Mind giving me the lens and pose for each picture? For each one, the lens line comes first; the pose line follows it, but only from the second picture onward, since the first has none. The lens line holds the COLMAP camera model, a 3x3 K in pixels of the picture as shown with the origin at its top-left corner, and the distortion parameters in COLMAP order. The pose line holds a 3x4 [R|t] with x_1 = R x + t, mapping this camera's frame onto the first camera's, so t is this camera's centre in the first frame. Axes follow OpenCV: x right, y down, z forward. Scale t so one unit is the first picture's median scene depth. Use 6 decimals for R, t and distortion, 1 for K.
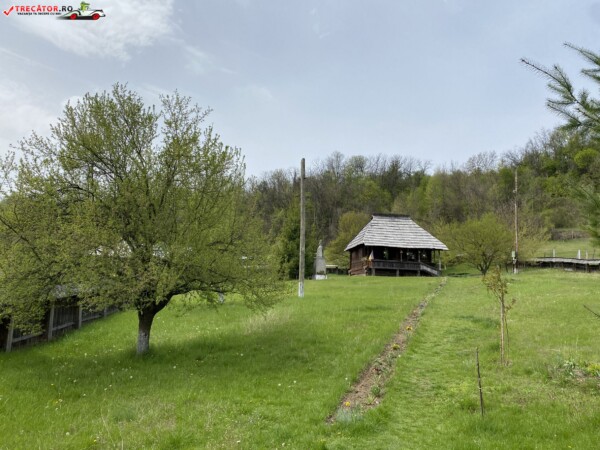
lens RADIAL K [[451.6, 0, 301.3], [0, 451.6, 227.3], [0, 0, 1]] dist [0.070367, -0.086647]
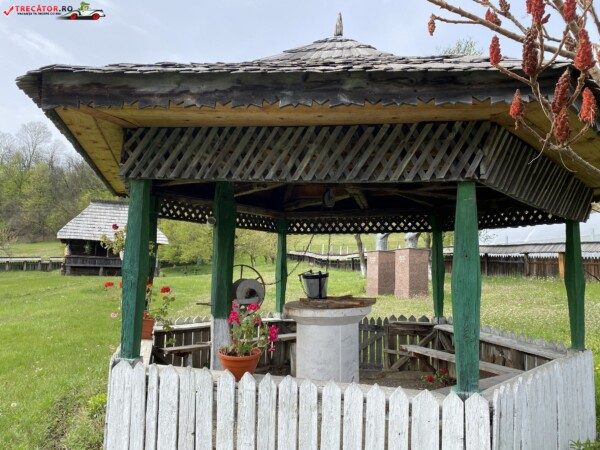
lens RADIAL K [[451.6, 0, 296.7], [0, 451.6, 222.1], [0, 0, 1]] dist [0.070367, -0.086647]
pose [[0.964290, 0.023191, 0.263832, 0.293418], [-0.028277, 0.999480, 0.015495, -0.012768], [-0.263335, -0.022402, 0.964444, 0.071057]]
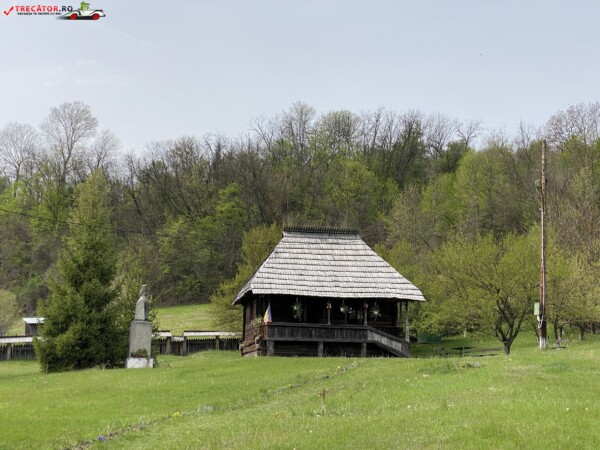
lens RADIAL K [[888.3, 0, 313.9], [0, 888.3, 223.5], [0, 0, 1]] dist [0.107588, 0.000000]
pose [[0.998594, -0.005615, 0.052708, 0.134543], [0.007281, 0.999479, -0.031458, -0.004465], [-0.052504, 0.031797, 0.998114, 0.028906]]
